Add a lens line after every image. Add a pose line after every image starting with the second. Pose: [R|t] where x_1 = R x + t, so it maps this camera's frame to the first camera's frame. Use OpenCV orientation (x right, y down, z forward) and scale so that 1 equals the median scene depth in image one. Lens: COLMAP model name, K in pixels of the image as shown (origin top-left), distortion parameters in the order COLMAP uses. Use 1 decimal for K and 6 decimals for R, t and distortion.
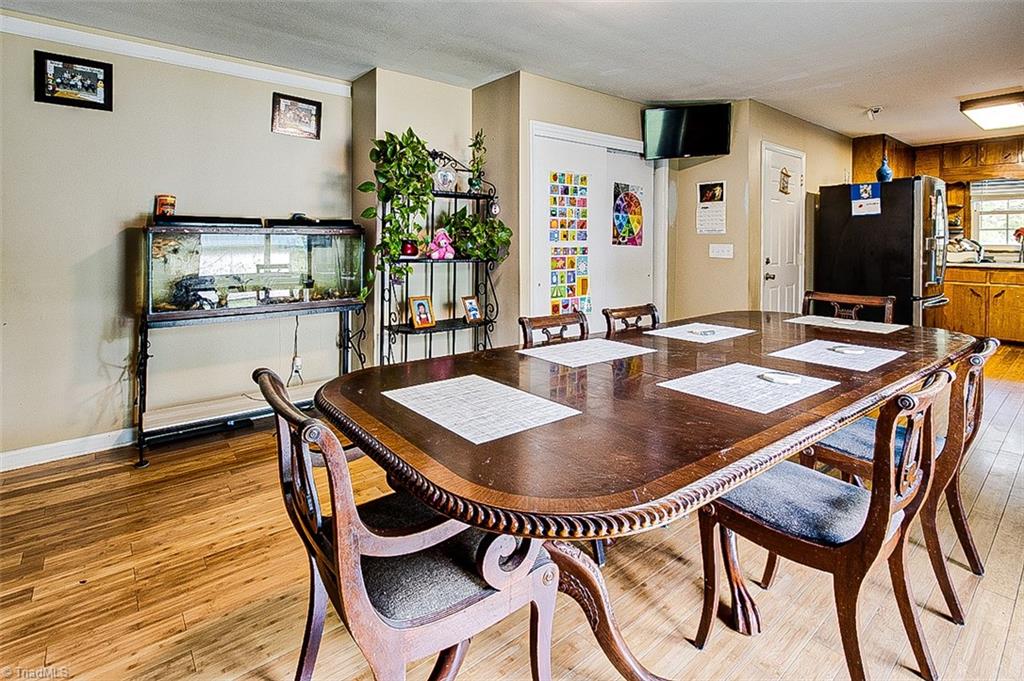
lens RADIAL K [[483.7, 0, 508.1], [0, 483.7, 246.8], [0, 0, 1]] dist [-0.003954, 0.000628]
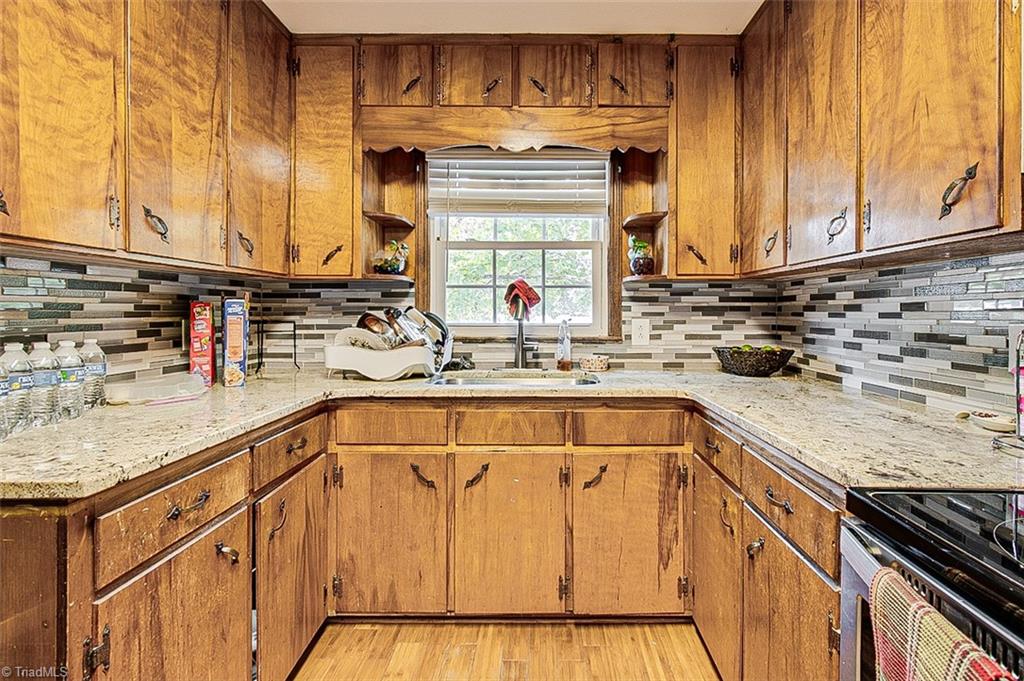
lens RADIAL K [[483.7, 0, 547.1], [0, 483.7, 312.8], [0, 0, 1]] dist [-0.003954, 0.000628]
pose [[0.622412, -0.001422, 0.782689, 0.732891], [0.009886, 0.999933, -0.006044, -0.010351], [-0.782628, 0.011500, 0.622384, 0.700617]]
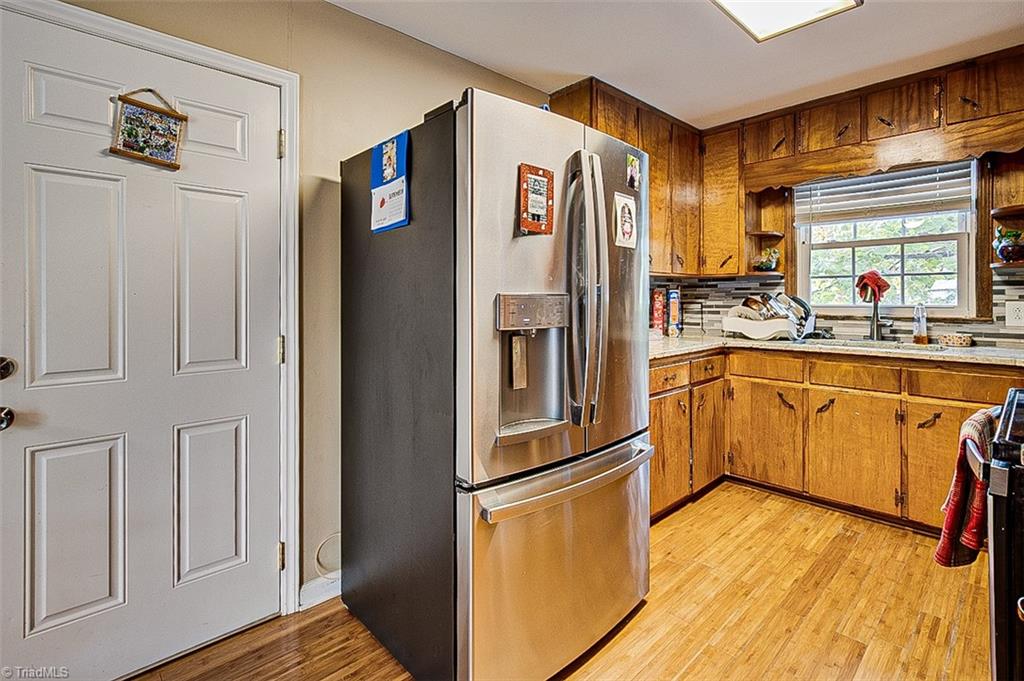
lens RADIAL K [[483.7, 0, 506.4], [0, 483.7, 298.9], [0, 0, 1]] dist [-0.003954, 0.000628]
pose [[0.997562, -0.005676, 0.069561, 0.612788], [0.006502, 0.999911, -0.011647, -0.007242], [-0.069488, 0.012071, 0.997510, 0.491803]]
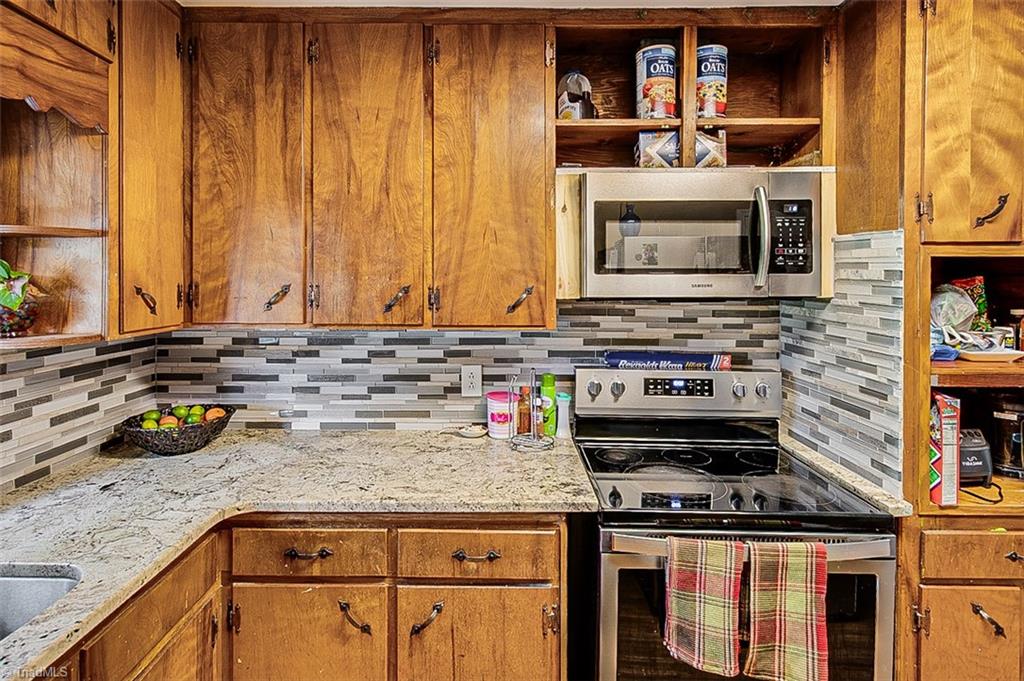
lens RADIAL K [[483.7, 0, 521.8], [0, 483.7, 288.8], [0, 0, 1]] dist [-0.003954, 0.000628]
pose [[-0.779218, -0.011282, 0.626652, 0.783818], [0.003303, 0.999750, 0.022107, -0.065423], [-0.626744, 0.019295, -0.778986, 0.907627]]
